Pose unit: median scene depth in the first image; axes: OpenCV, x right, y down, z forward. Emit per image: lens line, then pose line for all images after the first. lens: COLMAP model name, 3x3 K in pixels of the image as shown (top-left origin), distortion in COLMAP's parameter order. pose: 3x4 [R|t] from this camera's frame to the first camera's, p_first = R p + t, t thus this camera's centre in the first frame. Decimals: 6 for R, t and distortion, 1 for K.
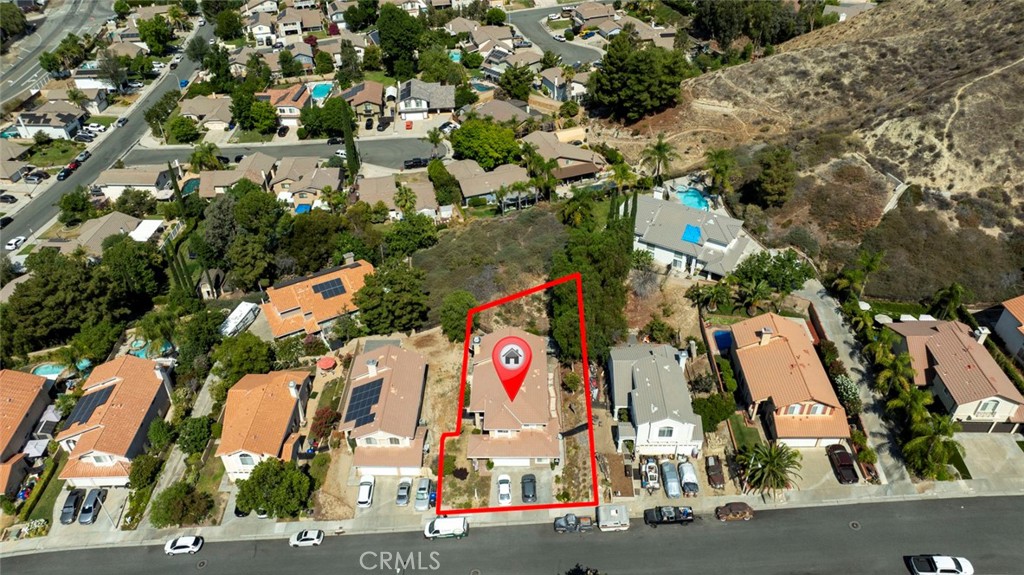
lens RADIAL K [[723.1, 0, 512.0], [0, 723.1, 287.5], [0, 0, 1]] dist [-0.010427, -0.001265]
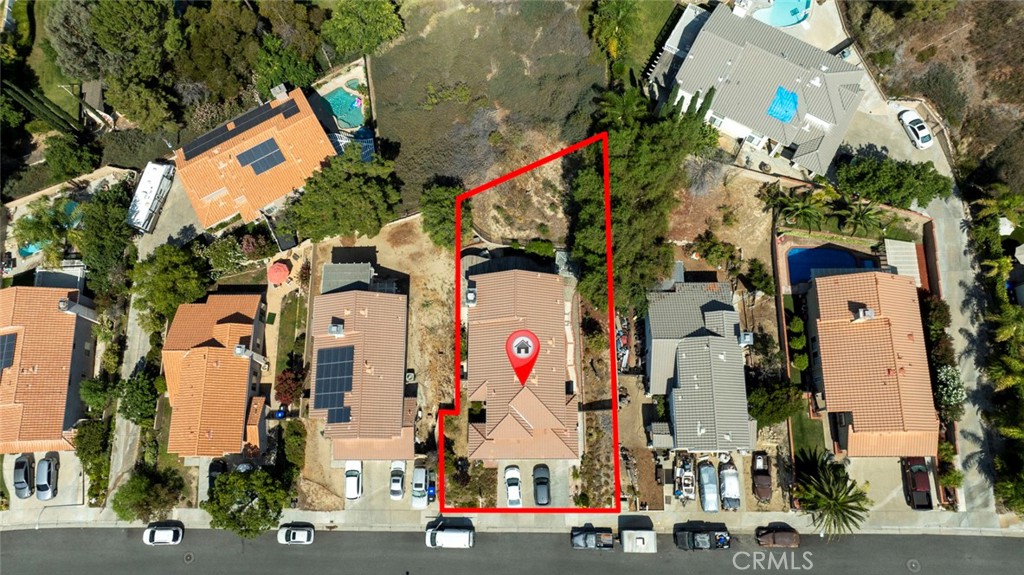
lens RADIAL K [[723.5, 0, 512.0], [0, 723.5, 287.5], [0, 0, 1]] dist [-0.045940, 0.067998]
pose [[0.999770, -0.021342, -0.002224, -0.005152], [0.018288, 0.793293, 0.608565, -0.418173], [-0.011224, -0.608466, 0.793501, 0.446030]]
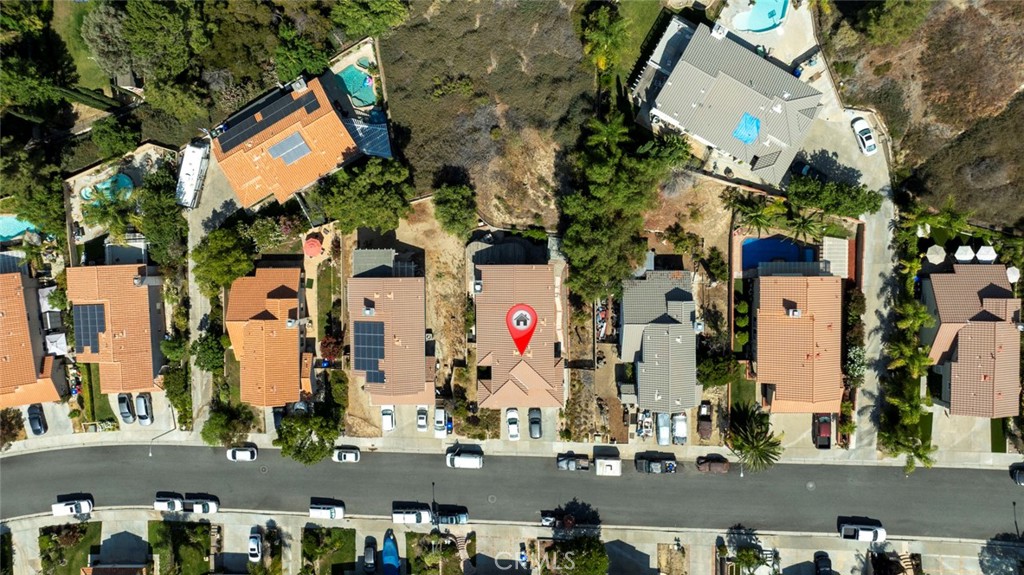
lens RADIAL K [[723.1, 0, 512.0], [0, 723.1, 287.5], [0, 0, 1]] dist [-0.010427, -0.001265]
pose [[0.999695, -0.024119, -0.005261, -0.001345], [0.018355, 0.583700, 0.811762, -0.720943], [-0.016508, -0.811611, 0.583965, 0.502275]]
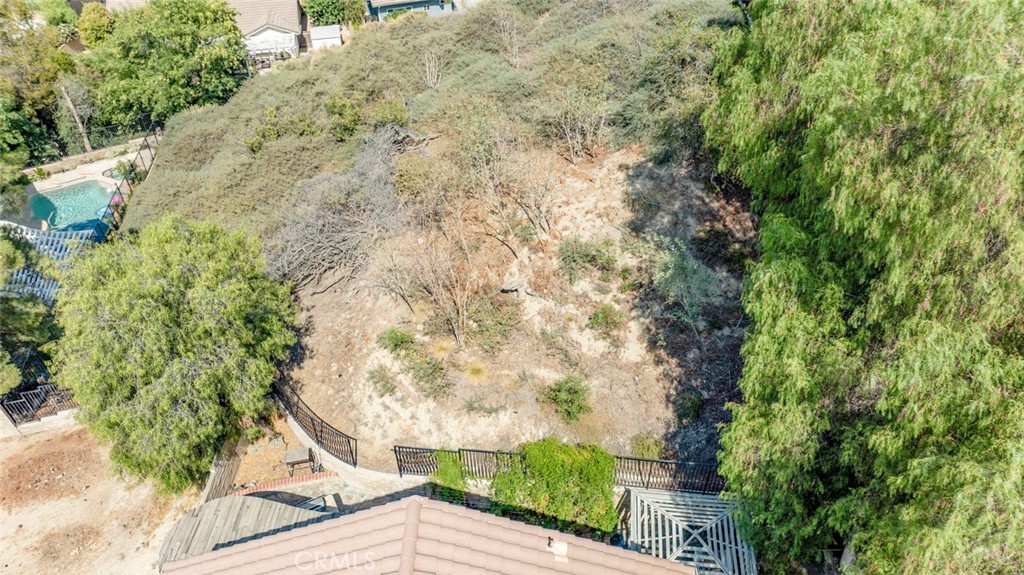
lens RADIAL K [[723.1, 0, 512.0], [0, 723.1, 287.5], [0, 0, 1]] dist [-0.010427, -0.001265]
pose [[0.999985, -0.002423, 0.005003, 0.014879], [0.002144, 0.998484, 0.054999, 0.014390], [-0.005128, -0.054987, 0.998474, 0.973699]]
